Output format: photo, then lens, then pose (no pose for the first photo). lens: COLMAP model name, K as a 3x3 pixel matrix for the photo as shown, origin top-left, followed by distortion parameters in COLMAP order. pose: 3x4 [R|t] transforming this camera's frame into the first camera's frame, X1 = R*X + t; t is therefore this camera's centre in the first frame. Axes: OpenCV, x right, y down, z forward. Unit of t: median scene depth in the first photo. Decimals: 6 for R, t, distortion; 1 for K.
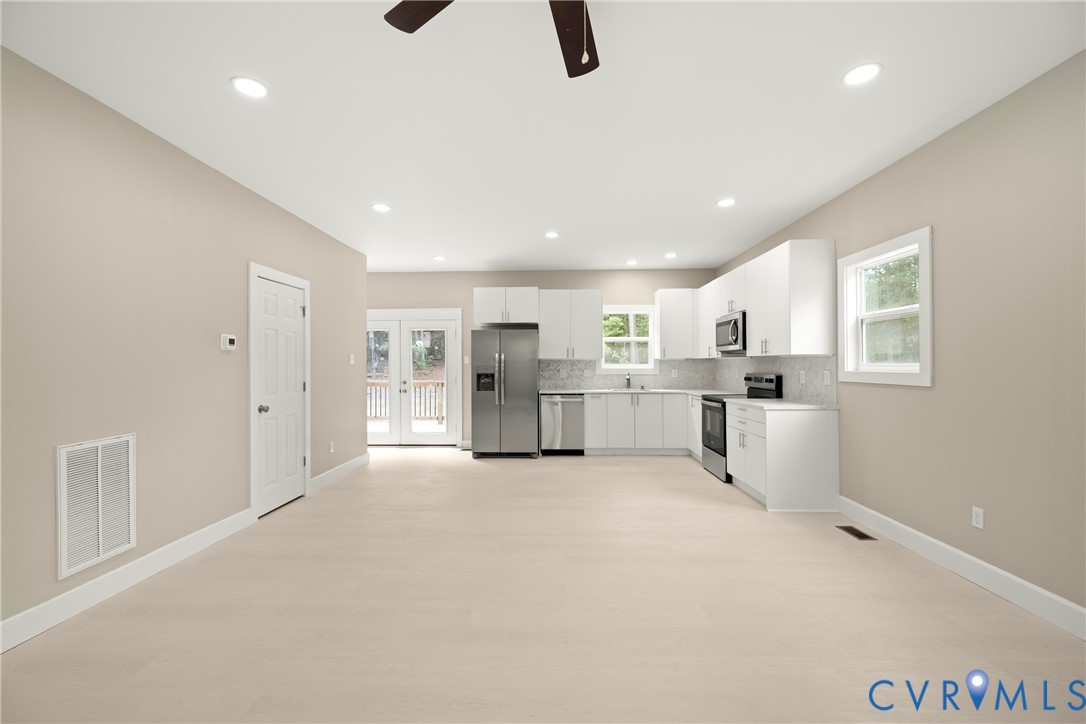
lens RADIAL K [[456.4, 0, 541.9], [0, 456.4, 364.9], [0, 0, 1]] dist [-0.000779, -0.000254]
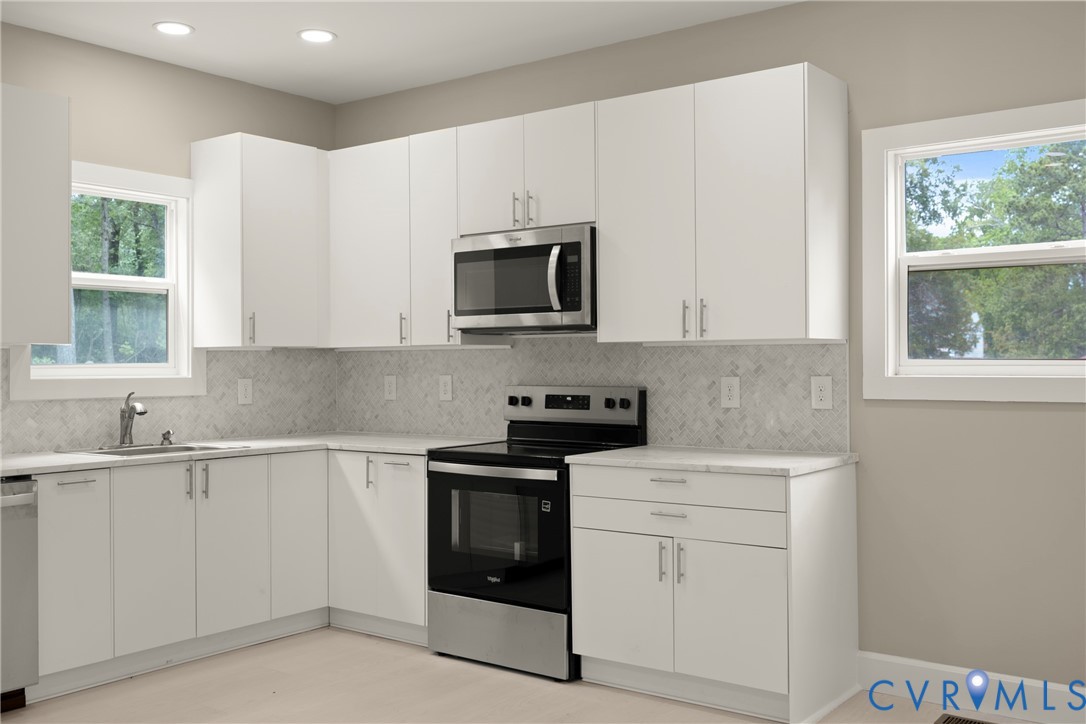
lens RADIAL K [[1056.7, 0, 543.0], [0, 1056.7, 362.0], [0, 0, 1]] dist [0.002656, 0.009656]
pose [[0.579634, 0.000940, 0.814876, -0.243122], [0.003721, 0.999986, -0.003800, 0.000863], [-0.814868, 0.005235, 0.579622, 0.408442]]
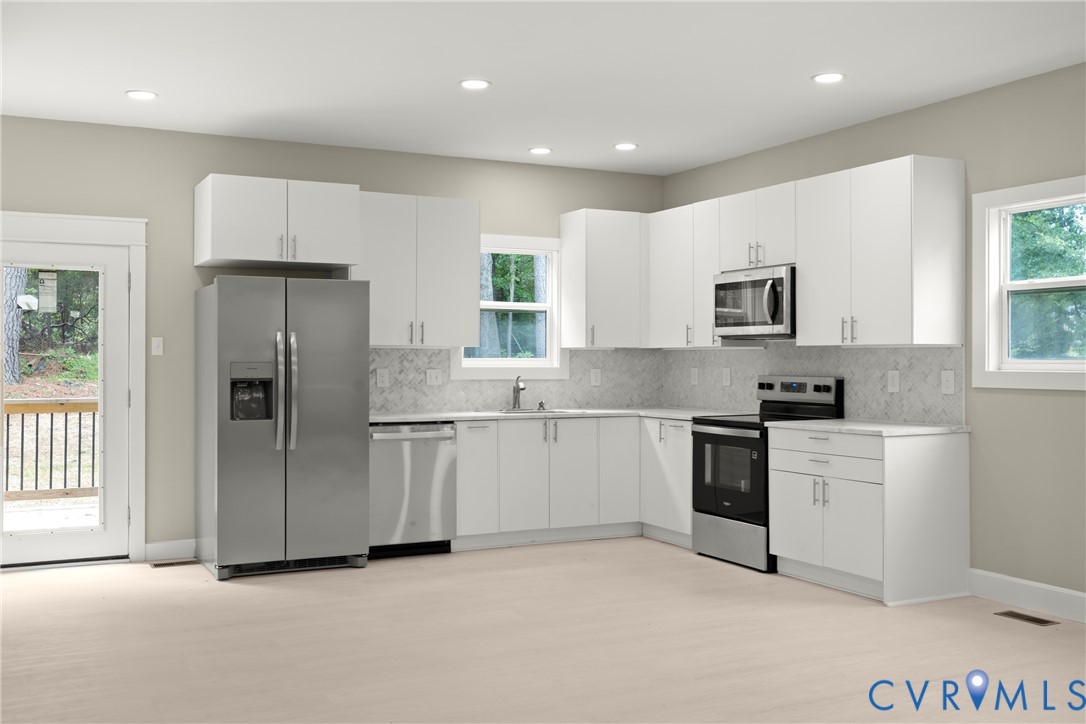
lens RADIAL K [[1056.7, 0, 543.0], [0, 1056.7, 362.0], [0, 0, 1]] dist [0.002656, 0.009656]
pose [[0.877180, 0.003067, 0.480152, -0.357871], [-0.004020, 0.999991, 0.000957, 0.001076], [-0.480145, -0.002770, 0.877185, 0.002710]]
